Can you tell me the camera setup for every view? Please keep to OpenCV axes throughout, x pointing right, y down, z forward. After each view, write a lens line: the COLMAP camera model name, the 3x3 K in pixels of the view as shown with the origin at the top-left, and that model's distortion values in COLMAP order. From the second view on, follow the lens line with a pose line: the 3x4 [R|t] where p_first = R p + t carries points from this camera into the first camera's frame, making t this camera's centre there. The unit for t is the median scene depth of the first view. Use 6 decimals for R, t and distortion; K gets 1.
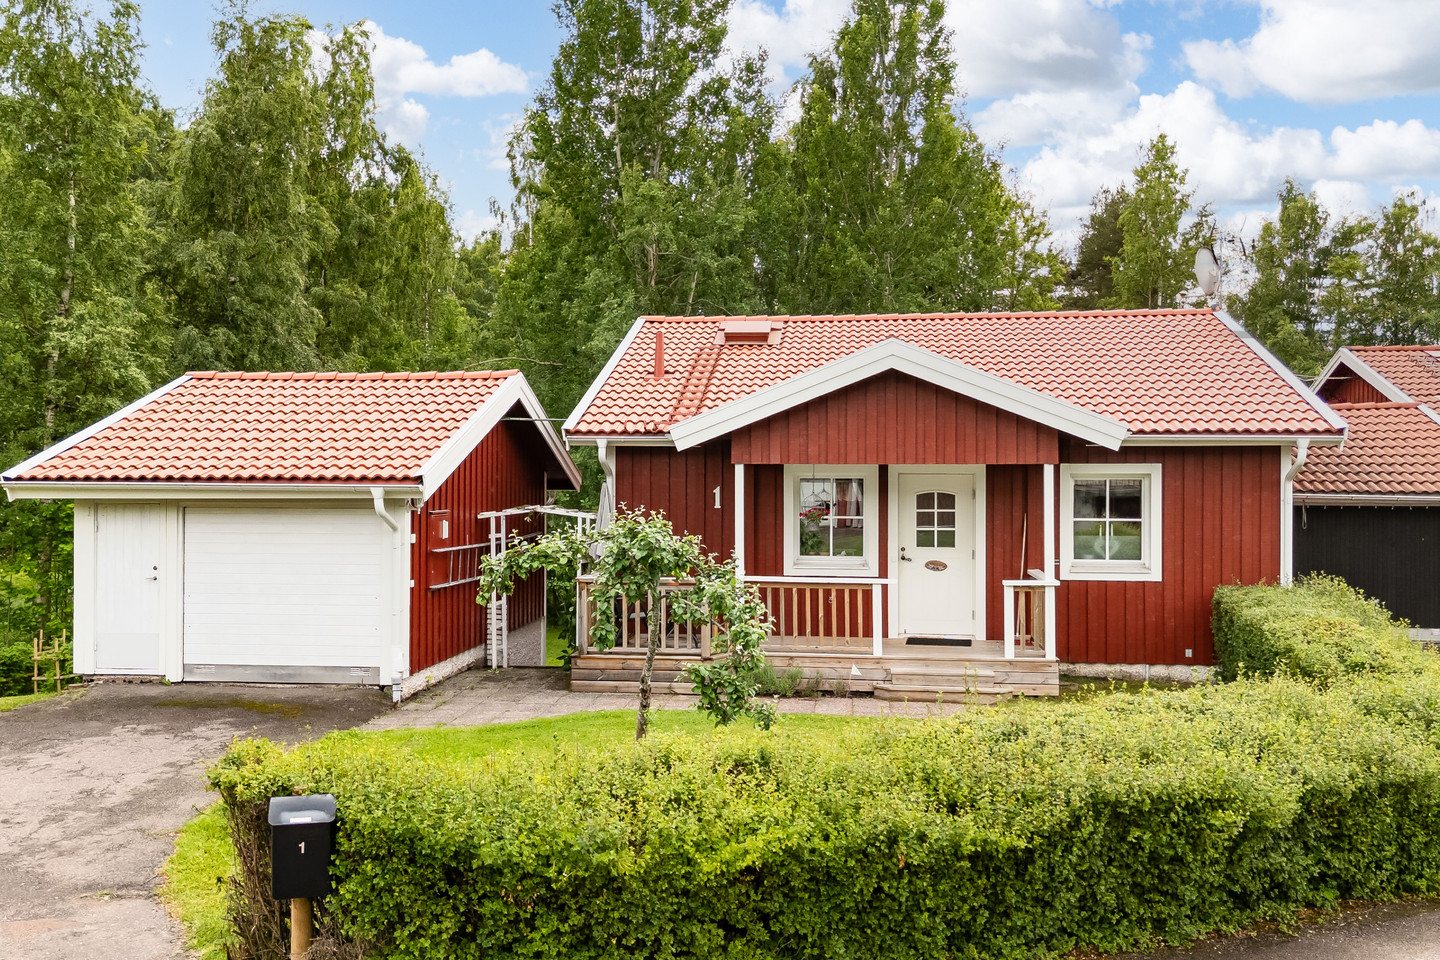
lens RADIAL K [[1252.0, 0, 714.9], [0, 1252.0, 487.7], [0, 0, 1]] dist [0.101639, -0.126515]
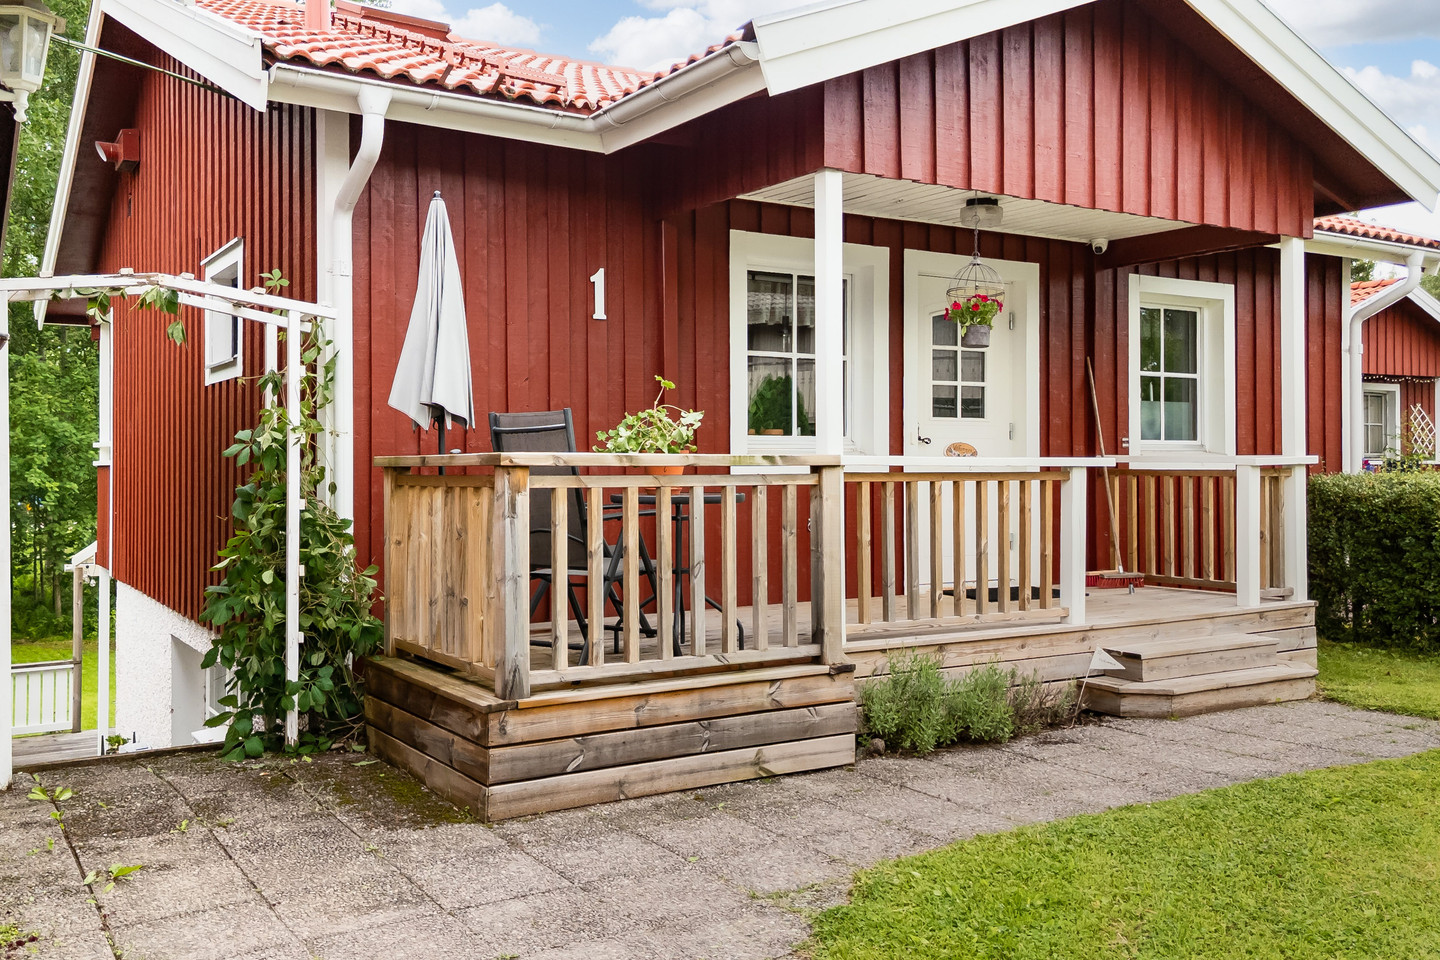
lens RADIAL K [[1252.0, 0, 721.2], [0, 1252.0, 459.0], [0, 0, 1]] dist [0.101639, -0.126515]
pose [[0.776267, -0.000504, 0.630404, -0.256243], [0.007419, 0.999938, -0.008337, 0.074192], [-0.630361, 0.011148, 0.776222, 0.703451]]
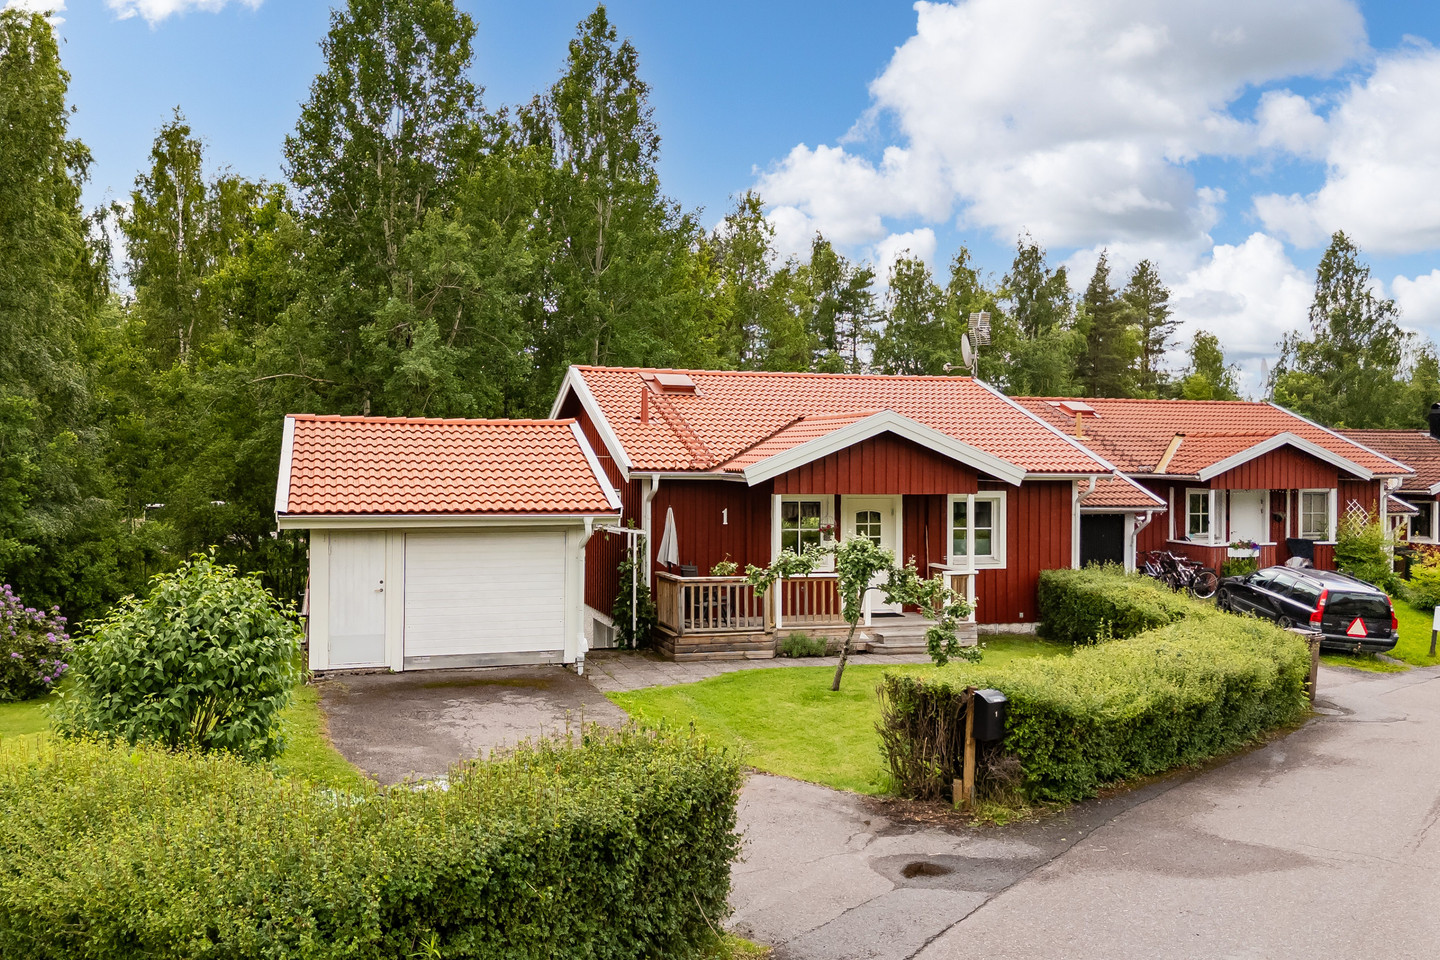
lens RADIAL K [[1252.0, 0, 718.1], [0, 1252.0, 474.0], [0, 0, 1]] dist [0.101639, -0.126515]
pose [[0.915465, 0.001212, 0.402395, -0.602425], [-0.000137, 0.999996, -0.002702, -0.037689], [-0.402397, 0.002418, 0.915462, -0.261585]]
